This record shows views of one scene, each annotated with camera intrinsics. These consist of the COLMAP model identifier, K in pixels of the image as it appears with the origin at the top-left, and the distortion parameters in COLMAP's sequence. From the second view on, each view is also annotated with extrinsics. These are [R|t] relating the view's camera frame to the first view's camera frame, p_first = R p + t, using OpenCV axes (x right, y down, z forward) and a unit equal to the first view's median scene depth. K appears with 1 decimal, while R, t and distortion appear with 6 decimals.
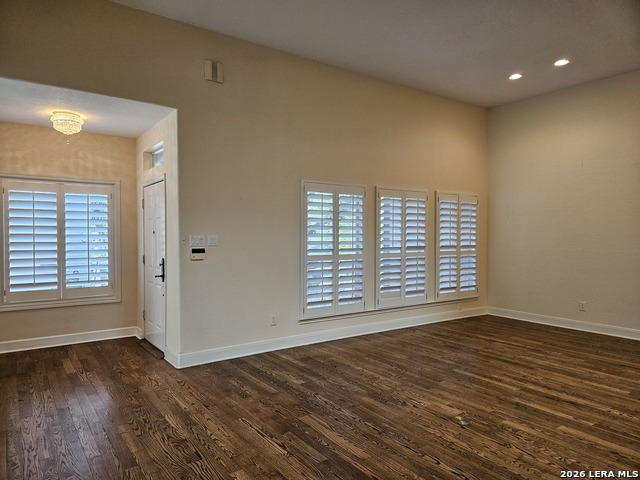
lens RADIAL K [[423.2, 0, 315.8], [0, 423.2, 240.5], [0, 0, 1]] dist [0.056341, -0.027547]
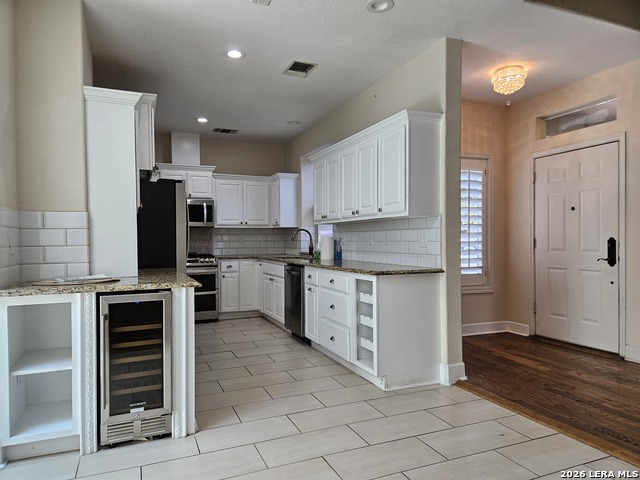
lens RADIAL K [[423.2, 0, 316.6], [0, 423.2, 249.0], [0, 0, 1]] dist [0.056341, -0.027547]
pose [[0.979644, -0.003971, -0.200705, -0.679127], [0.006165, 0.999928, 0.010307, 0.045669], [0.200650, -0.011334, 0.979598, 0.065011]]
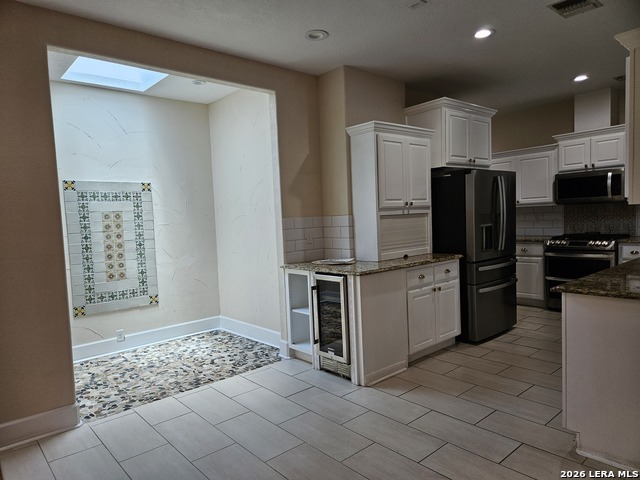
lens RADIAL K [[423.2, 0, 308.3], [0, 423.2, 246.9], [0, 0, 1]] dist [0.056341, -0.027547]
pose [[0.113221, 0.069575, -0.991131, -0.318482], [0.031886, 0.996777, 0.073613, 0.003324], [0.993058, -0.039937, 0.110638, 0.357291]]
